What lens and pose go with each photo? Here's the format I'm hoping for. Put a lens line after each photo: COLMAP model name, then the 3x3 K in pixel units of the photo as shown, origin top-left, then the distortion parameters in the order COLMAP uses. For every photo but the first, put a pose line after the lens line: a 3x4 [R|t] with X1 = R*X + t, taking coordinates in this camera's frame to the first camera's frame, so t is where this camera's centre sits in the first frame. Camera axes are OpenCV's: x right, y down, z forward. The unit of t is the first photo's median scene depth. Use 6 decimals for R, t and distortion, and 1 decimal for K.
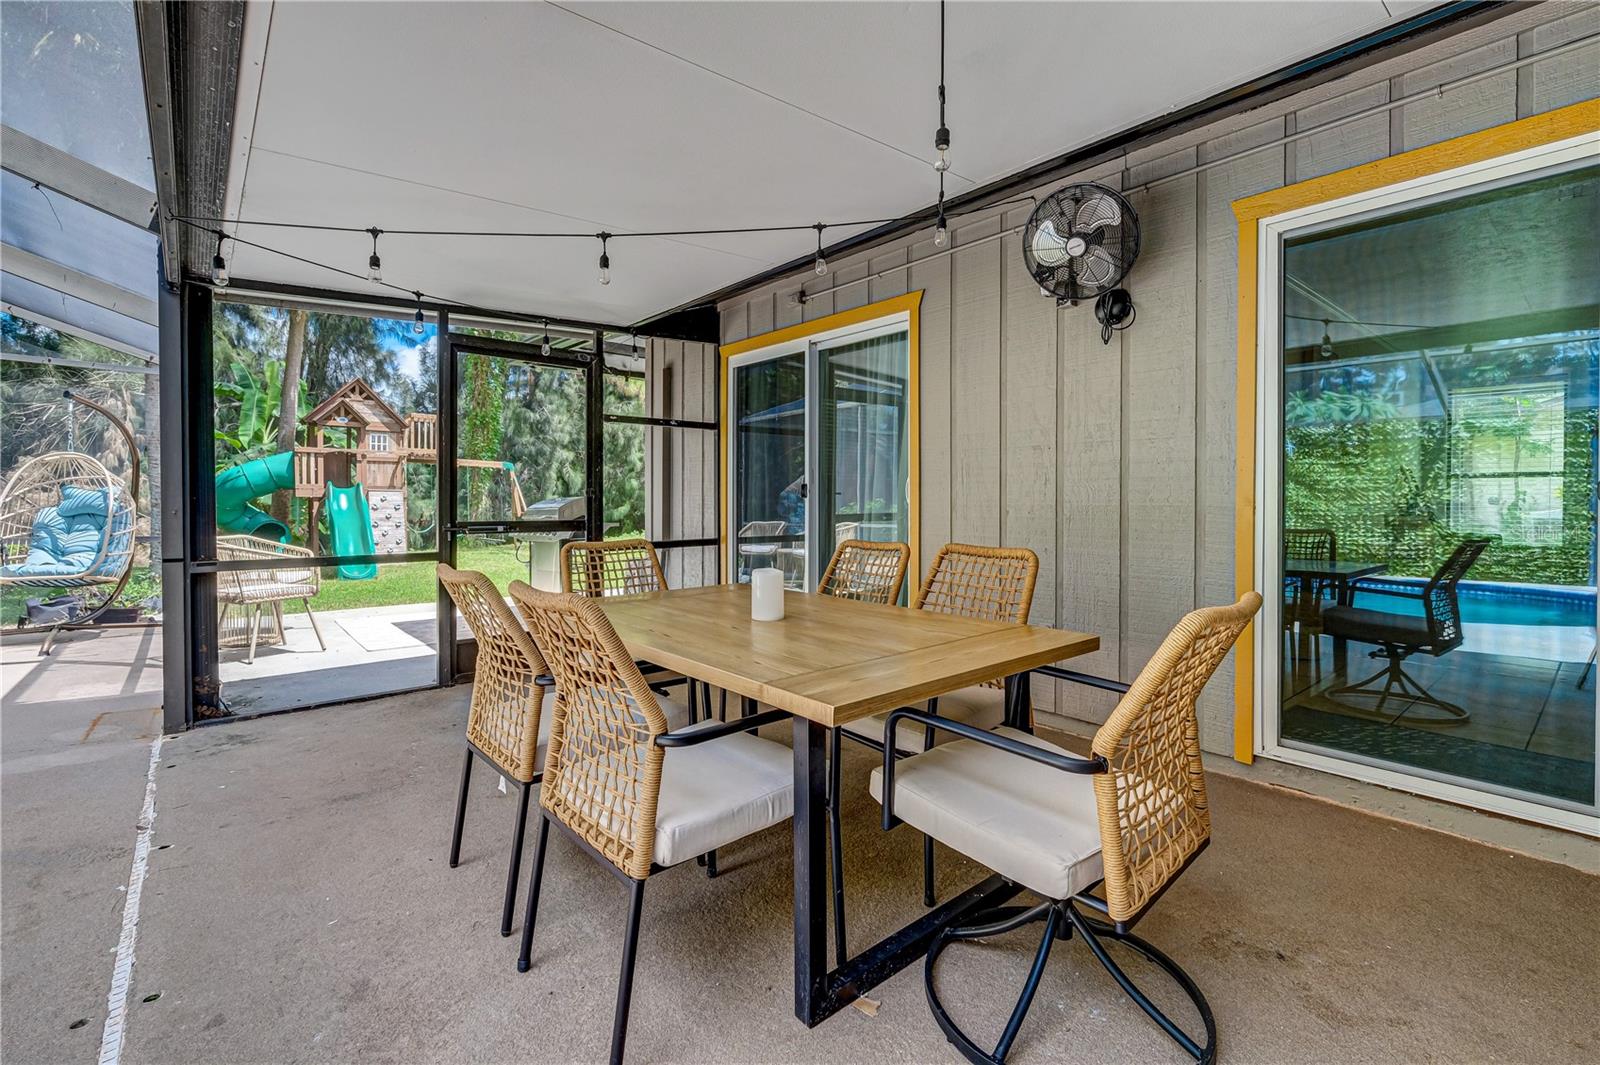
lens RADIAL K [[709.2, 0, 811.2], [0, 709.2, 526.2], [0, 0, 1]] dist [0.002652, 0.000472]
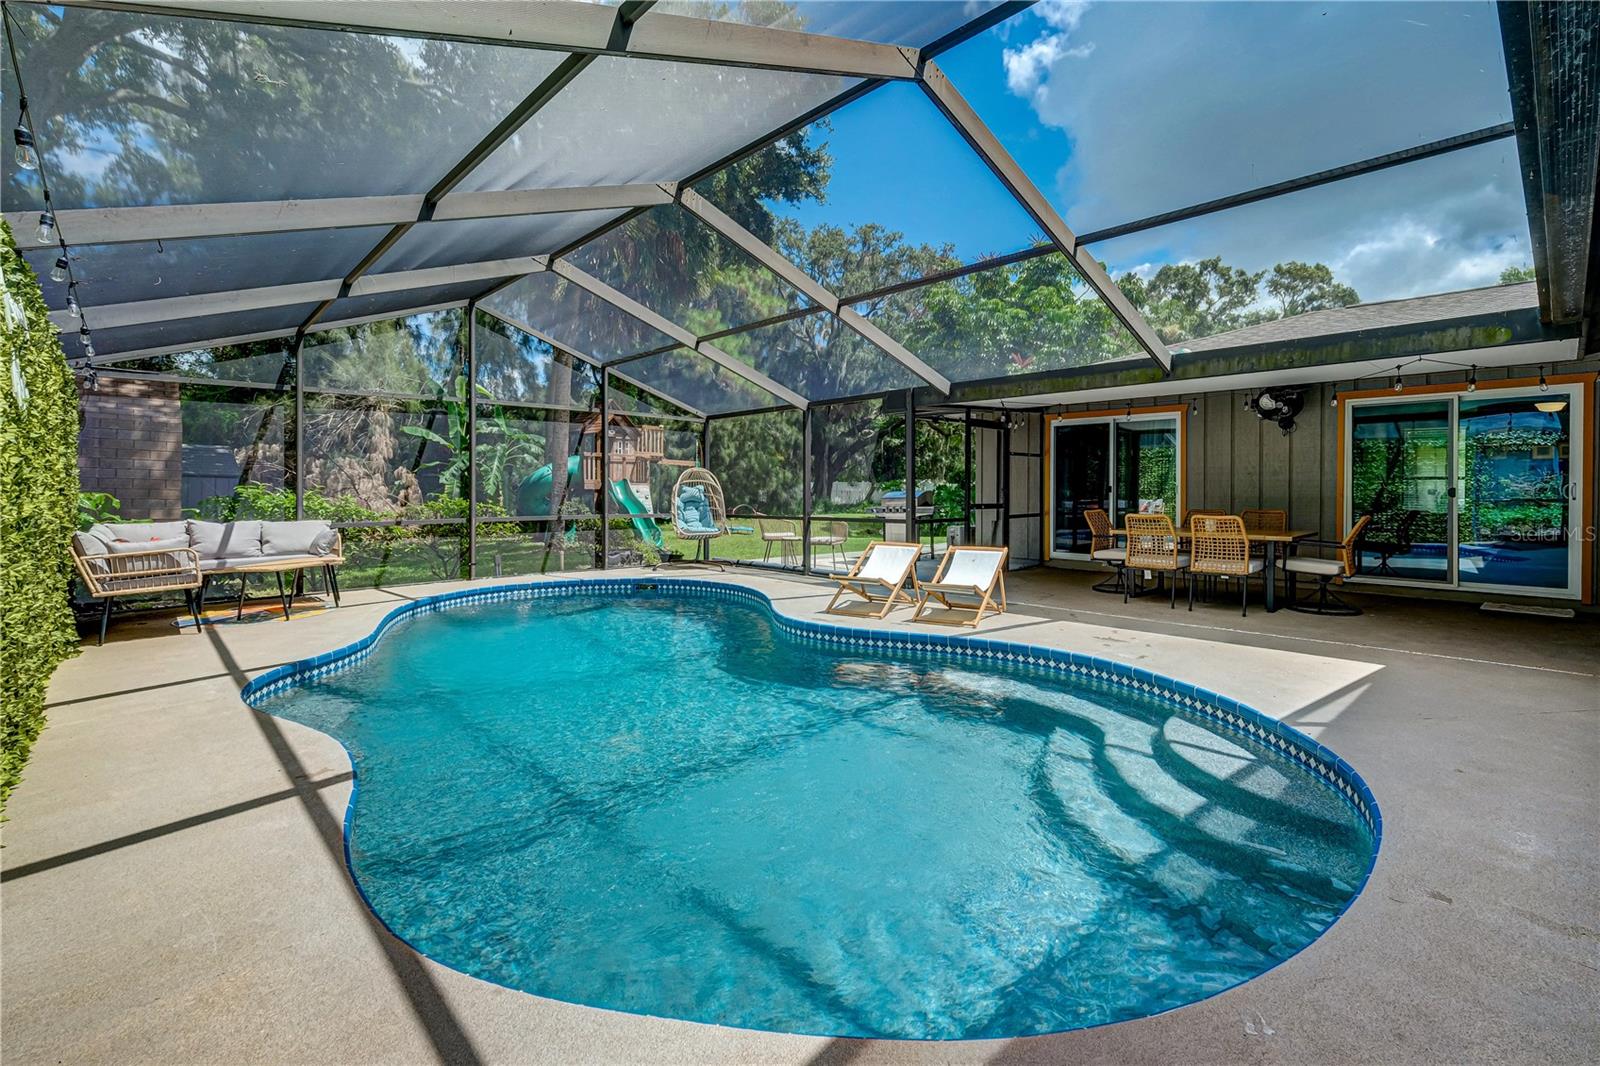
lens RADIAL K [[709.2, 0, 811.2], [0, 709.2, 526.7], [0, 0, 1]] dist [0.002652, 0.000472]
pose [[0.999212, -0.000817, 0.039674, -0.945565], [0.000261, 0.999902, 0.014020, 0.031219], [-0.039682, -0.013999, 0.999114, -1.039477]]
